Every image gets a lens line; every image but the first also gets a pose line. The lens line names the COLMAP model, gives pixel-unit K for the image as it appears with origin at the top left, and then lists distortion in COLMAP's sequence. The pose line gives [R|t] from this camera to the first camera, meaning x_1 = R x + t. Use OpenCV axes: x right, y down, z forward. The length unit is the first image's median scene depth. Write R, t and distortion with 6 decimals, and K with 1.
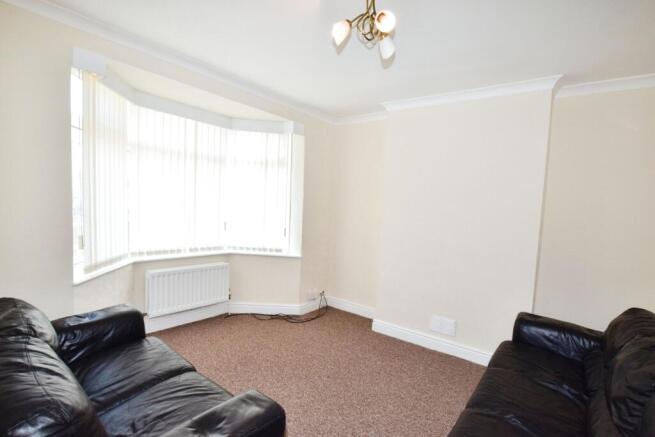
lens RADIAL K [[331.1, 0, 327.5], [0, 331.1, 218.5], [0, 0, 1]] dist [-0.000885, -0.000249]
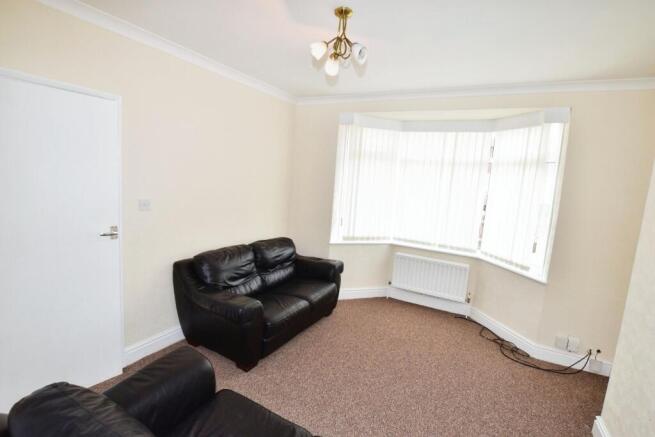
lens RADIAL K [[321.9, 0, 326.9], [0, 321.9, 205.6], [0, 0, 1]] dist [0.000967, 0.000237]
pose [[0.175140, 0.038408, -0.983794, 0.591614], [-0.099943, 0.994771, 0.021045, -0.026826], [0.979458, 0.094637, 0.178063, 0.393396]]
